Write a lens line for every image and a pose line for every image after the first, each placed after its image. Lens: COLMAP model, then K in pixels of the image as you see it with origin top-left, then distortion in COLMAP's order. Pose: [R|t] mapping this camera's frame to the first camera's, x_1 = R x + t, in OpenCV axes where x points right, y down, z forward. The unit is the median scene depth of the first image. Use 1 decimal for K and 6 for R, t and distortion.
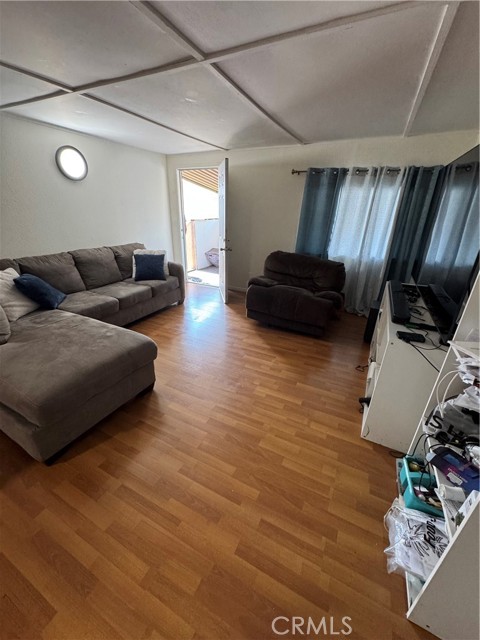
lens RADIAL K [[256.3, 0, 241.6], [0, 256.3, 319.0], [0, 0, 1]] dist [-0.001625, -0.000237]
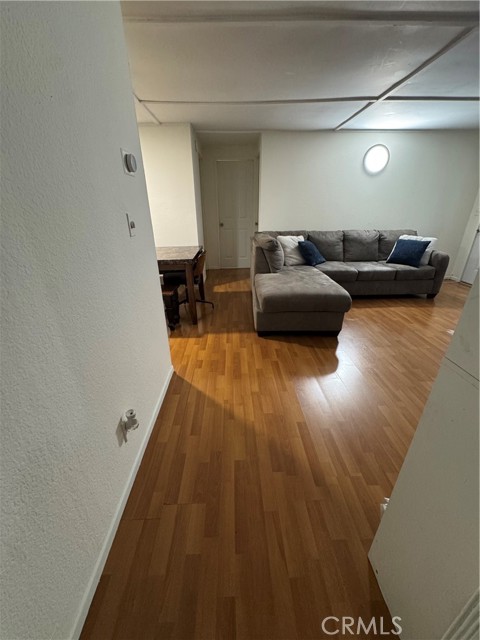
lens RADIAL K [[256.3, 0, 238.2], [0, 256.3, 318.8], [0, 0, 1]] dist [-0.001625, -0.000237]
pose [[0.458981, 0.328934, -0.825311, 0.287382], [-0.332886, 0.924938, 0.183512, 0.086392], [0.823725, 0.190506, 0.534027, -0.042474]]
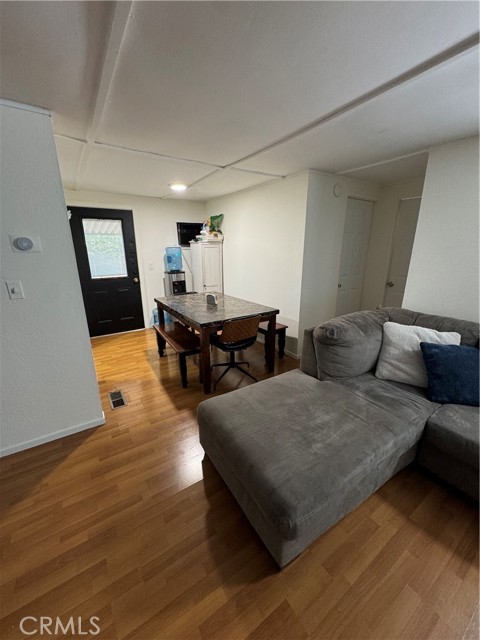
lens RADIAL K [[256.3, 0, 240.5], [0, 256.3, 318.1], [0, 0, 1]] dist [-0.001625, -0.000237]
pose [[-0.511840, 0.208993, -0.833272, 0.028244], [-0.352323, 0.833567, 0.425482, -0.254411], [0.783511, 0.511359, -0.353020, 0.573857]]
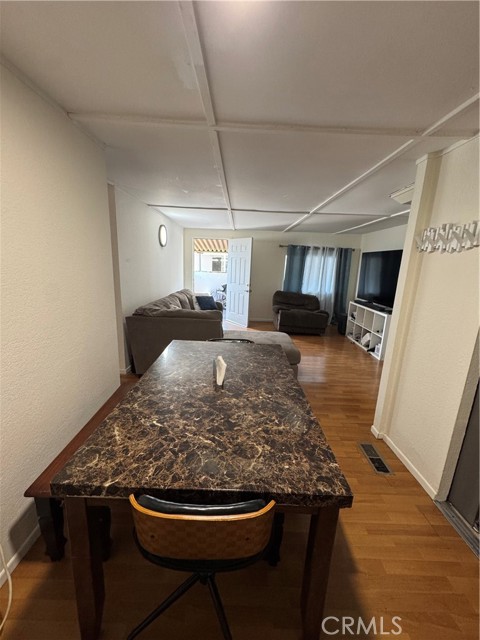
lens RADIAL K [[256.3, 0, 240.1], [0, 256.3, 320.0], [0, 0, 1]] dist [-0.001625, -0.000237]
pose [[0.898631, -0.085694, 0.430254, -0.946811], [0.161032, 0.976709, -0.141801, 0.127236], [-0.408082, 0.196712, 0.891501, -0.374421]]
